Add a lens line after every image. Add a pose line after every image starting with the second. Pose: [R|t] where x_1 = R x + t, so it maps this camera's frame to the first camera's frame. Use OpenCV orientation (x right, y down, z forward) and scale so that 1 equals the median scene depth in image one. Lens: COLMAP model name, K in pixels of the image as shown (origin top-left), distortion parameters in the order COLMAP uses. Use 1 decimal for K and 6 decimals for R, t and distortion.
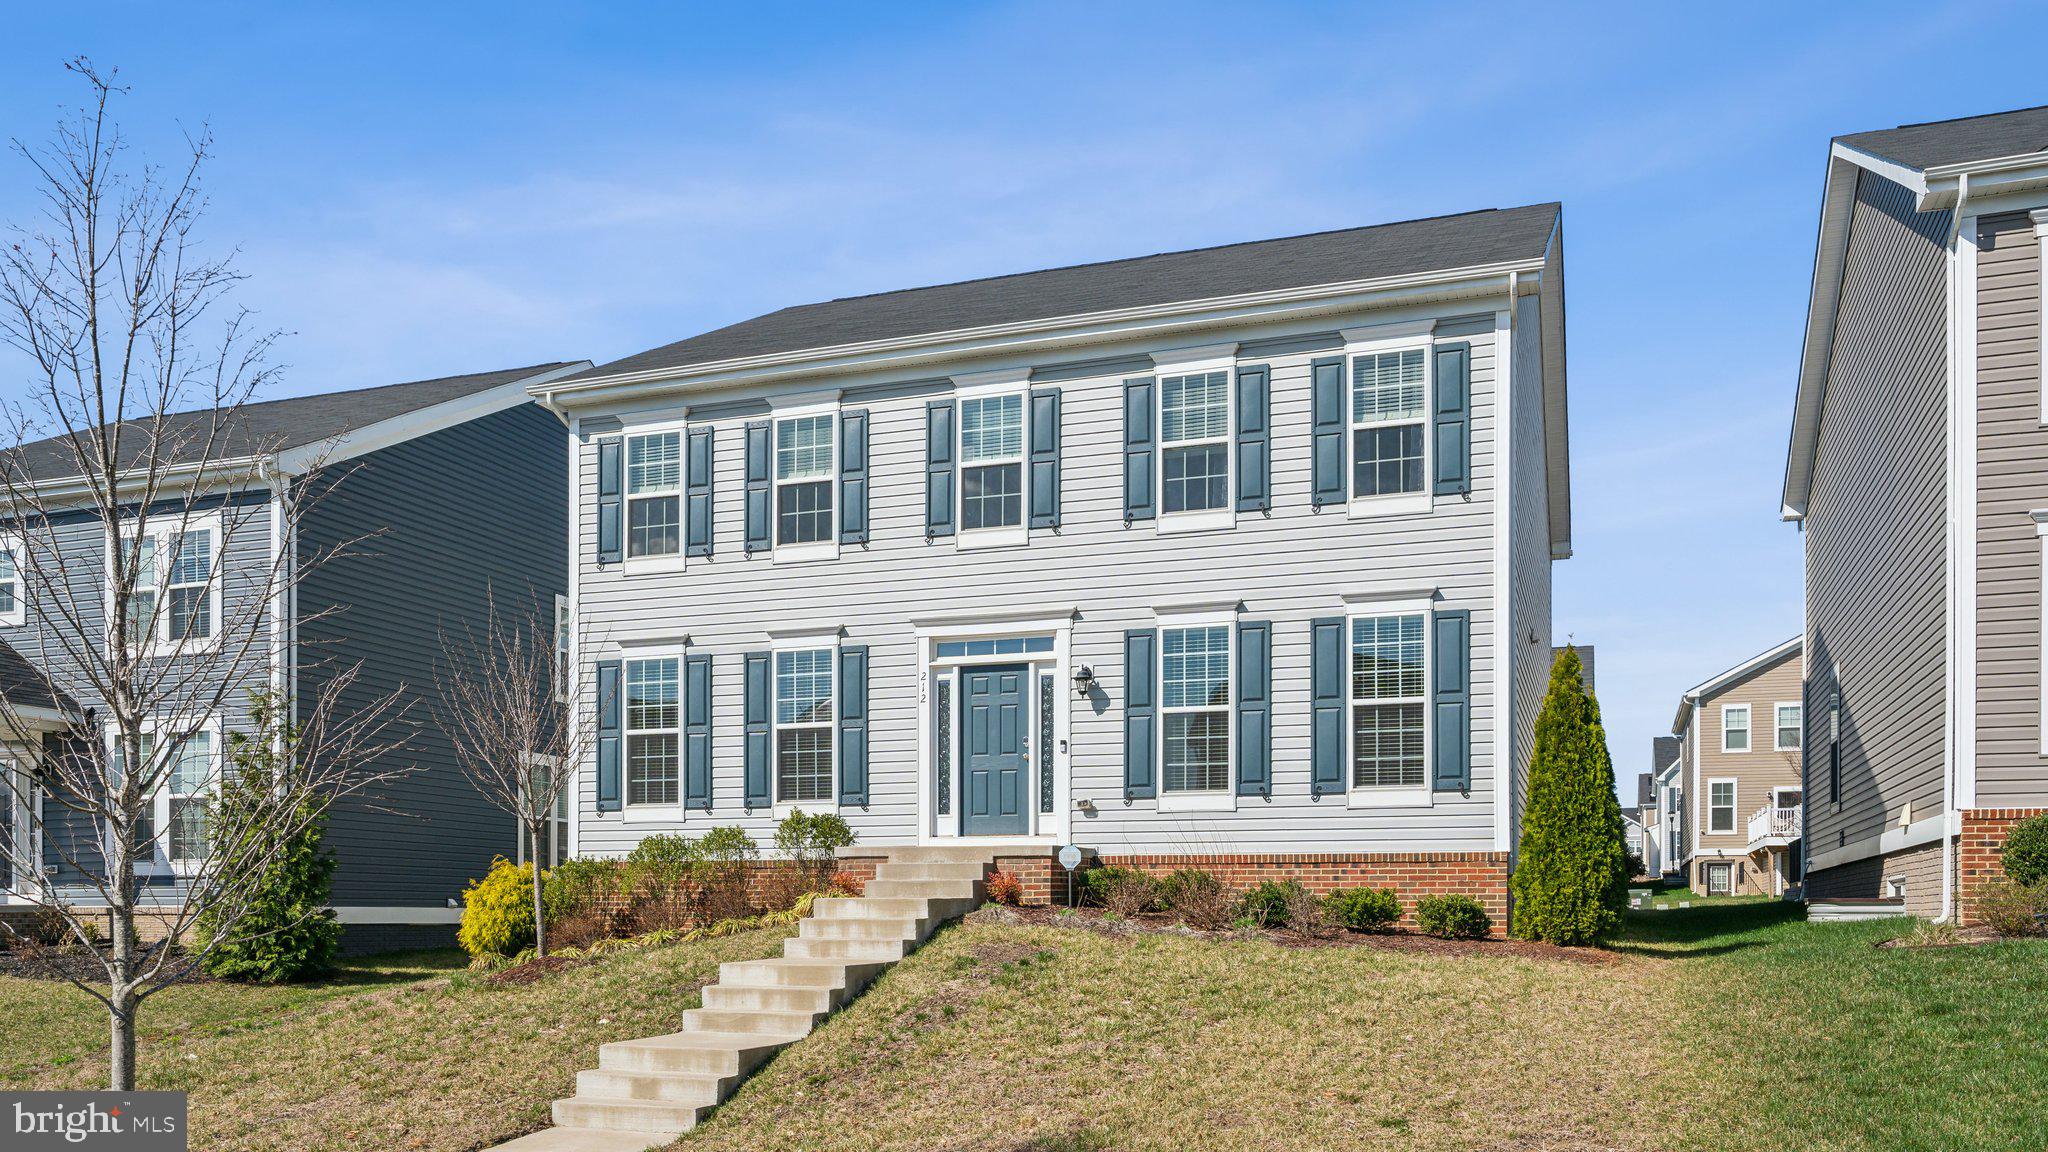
lens RADIAL K [[1075.7, 0, 1092.1], [0, 1075.7, 660.3], [0, 0, 1]] dist [-0.003477, -0.001241]
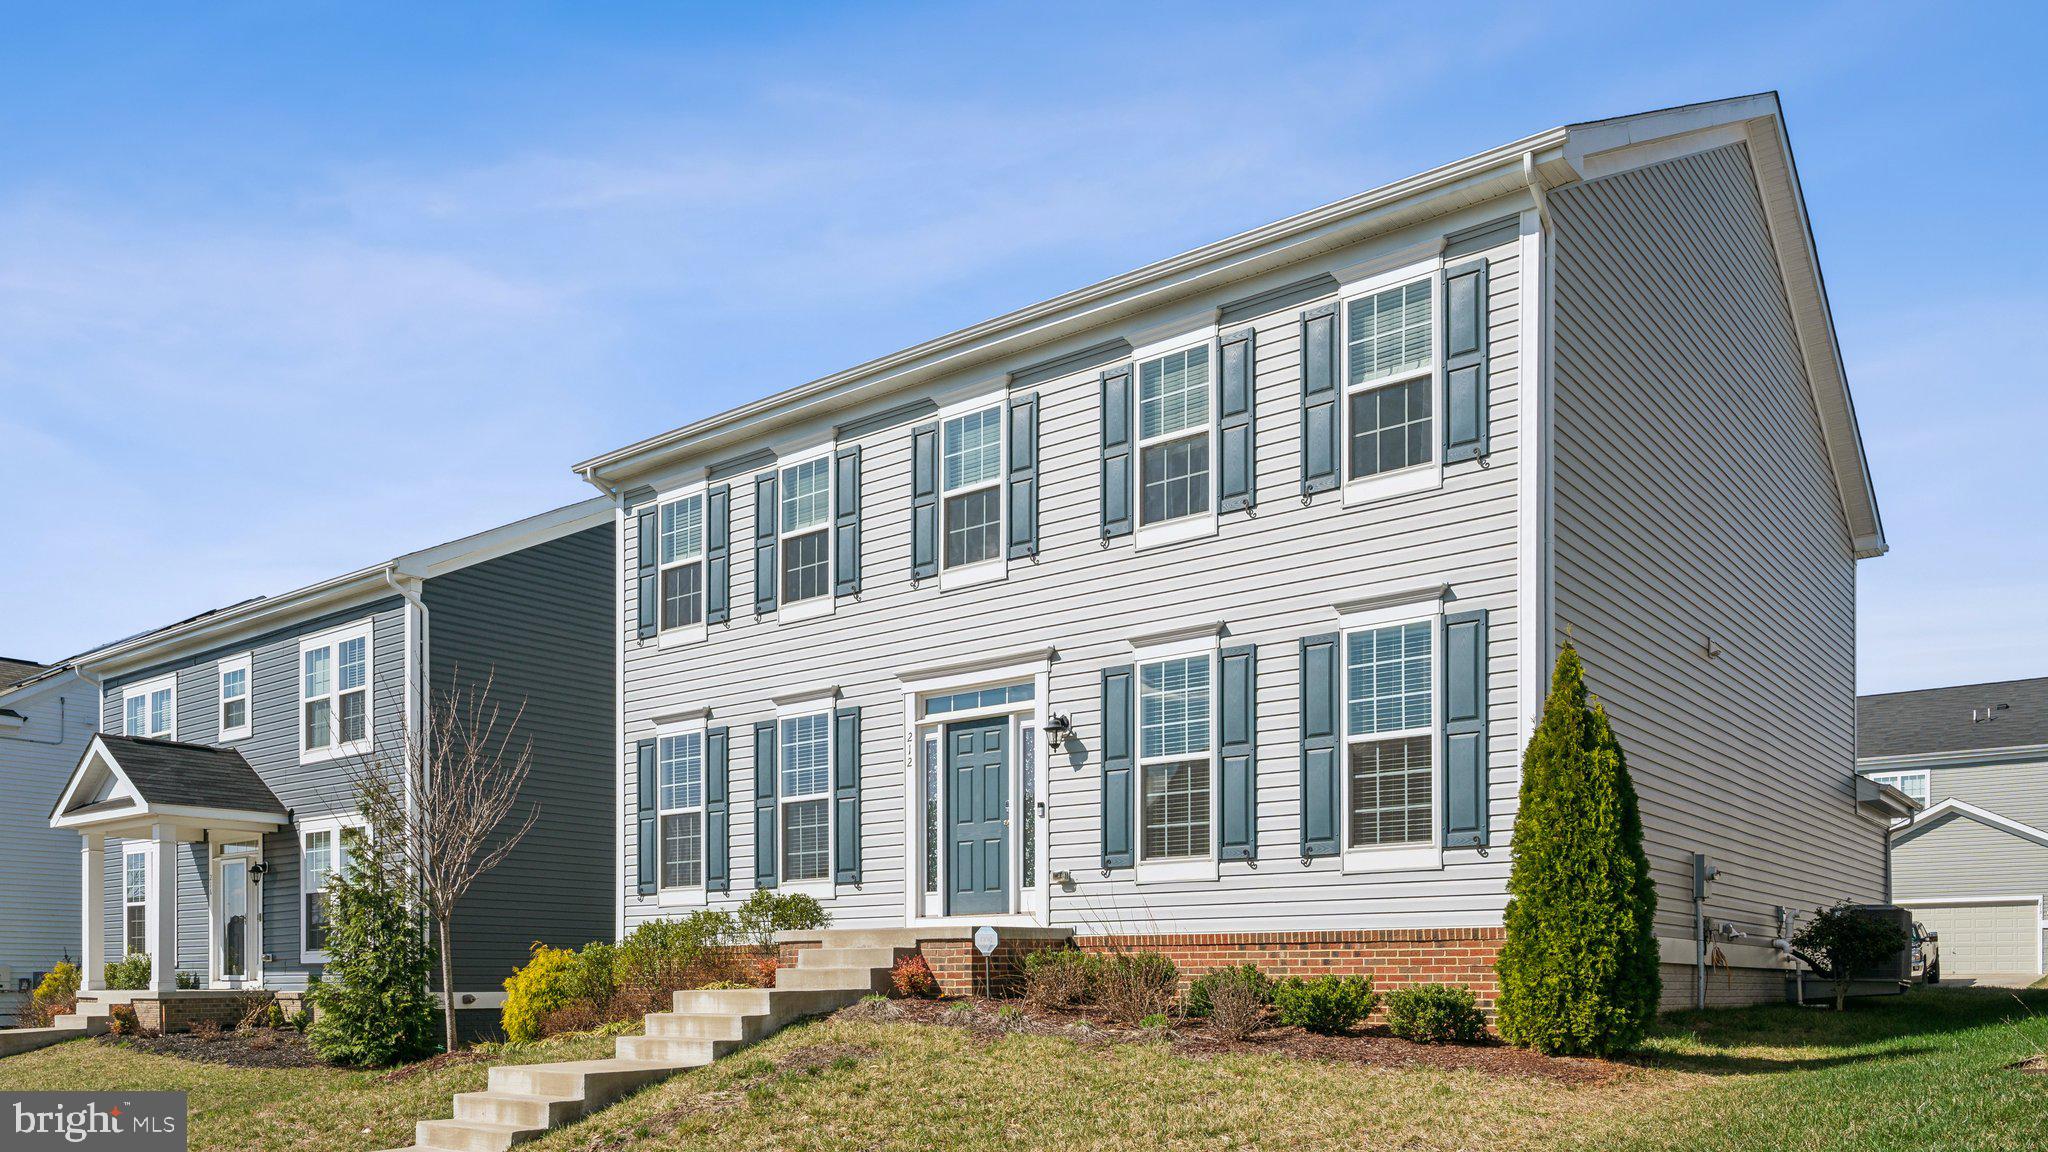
lens RADIAL K [[1475.0, 0, 1012.4], [0, 1475.0, 579.0], [0, 0, 1]] dist [0.012609, 0.008474]
pose [[0.909304, -0.108506, -0.401737, 0.441669], [0.087787, 0.993698, -0.069691, -0.023607], [0.406768, 0.028103, 0.913099, -0.100732]]
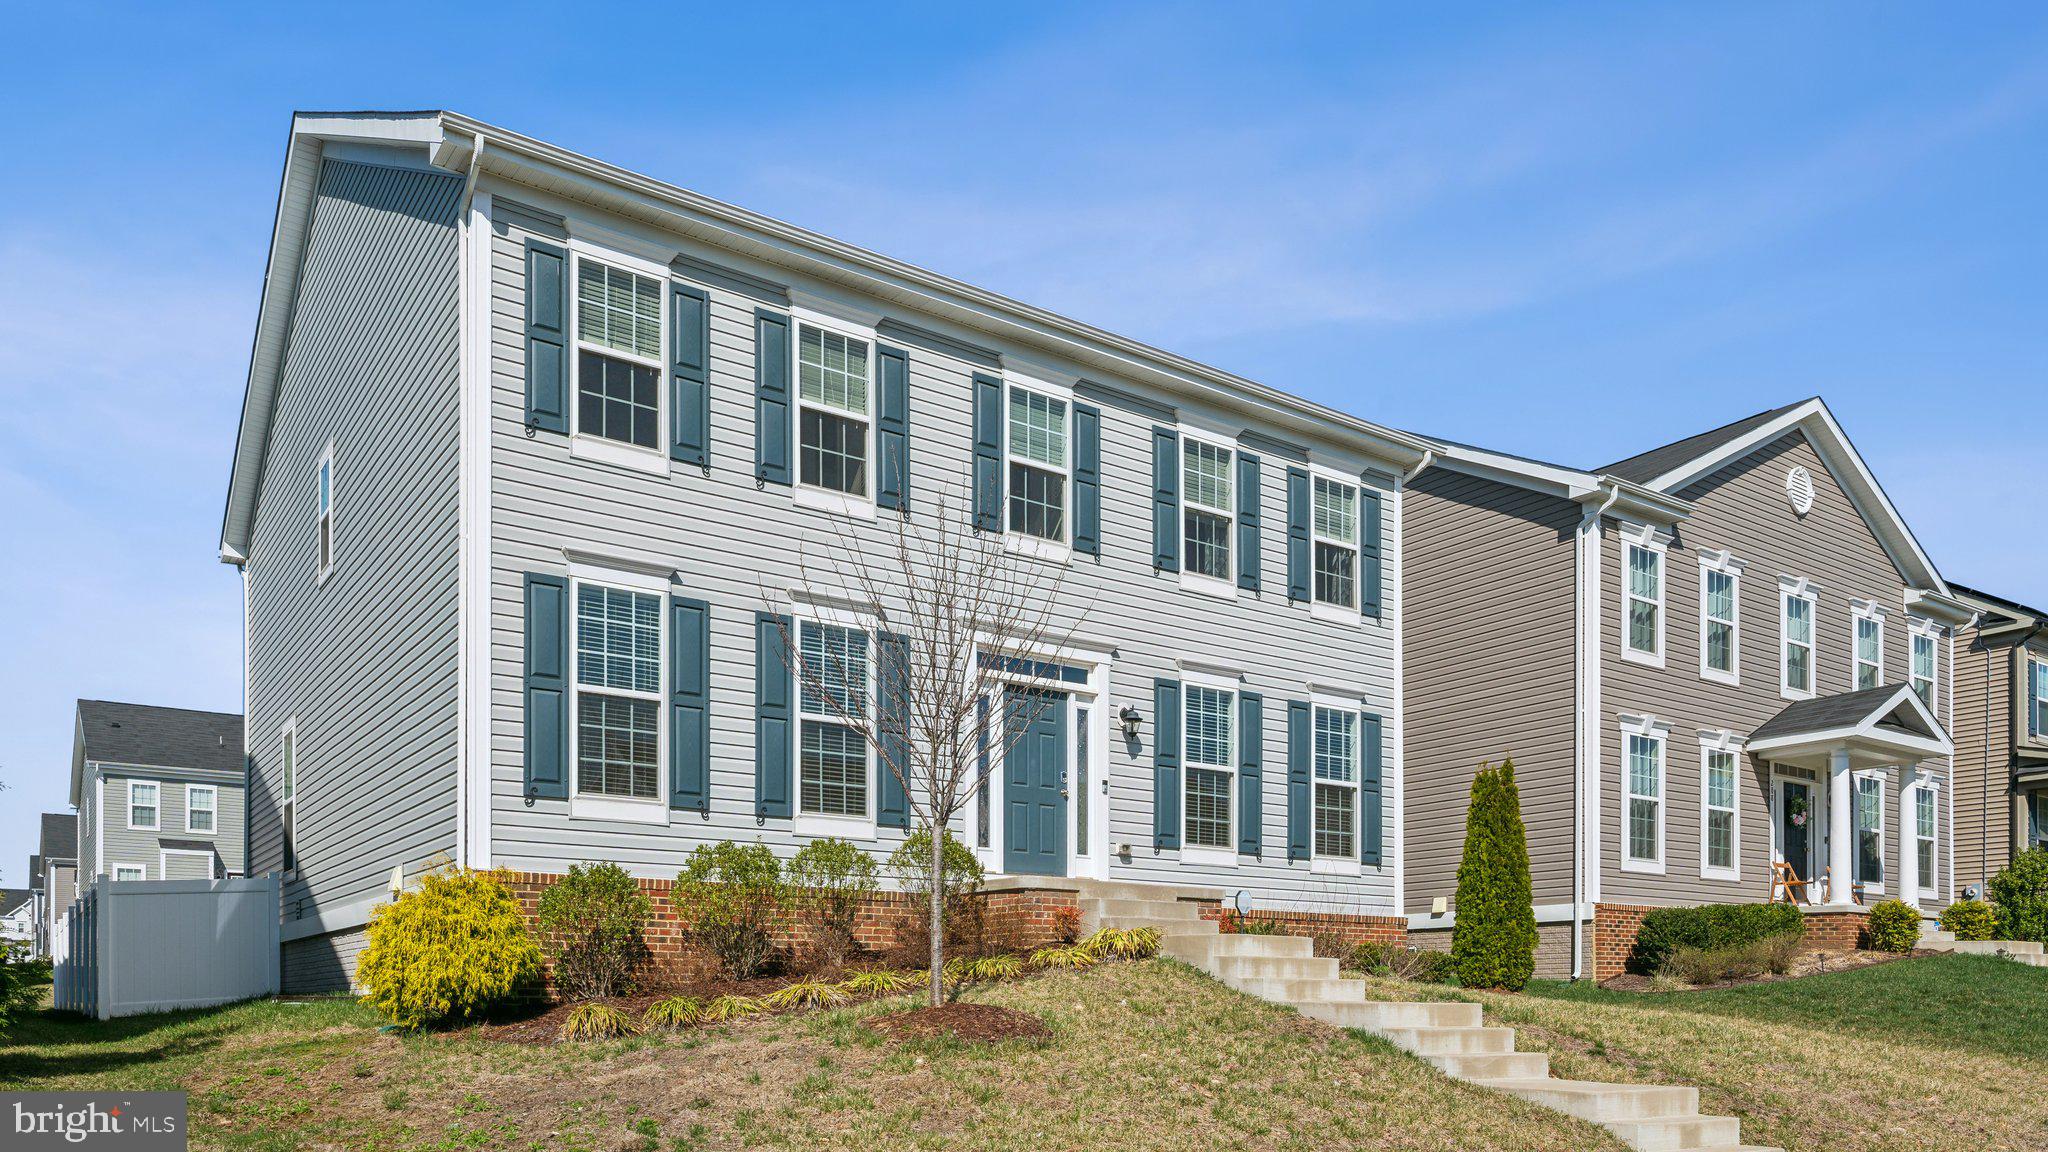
lens RADIAL K [[1328.8, 0, 1027.1], [0, 1328.8, 561.7], [0, 0, 1]] dist [-0.012065, -0.000842]
pose [[0.675801, 0.223294, 0.702448, -0.939441], [-0.186935, 0.973773, -0.129698, 0.049552], [-0.712985, -0.043662, 0.699818, 0.218272]]
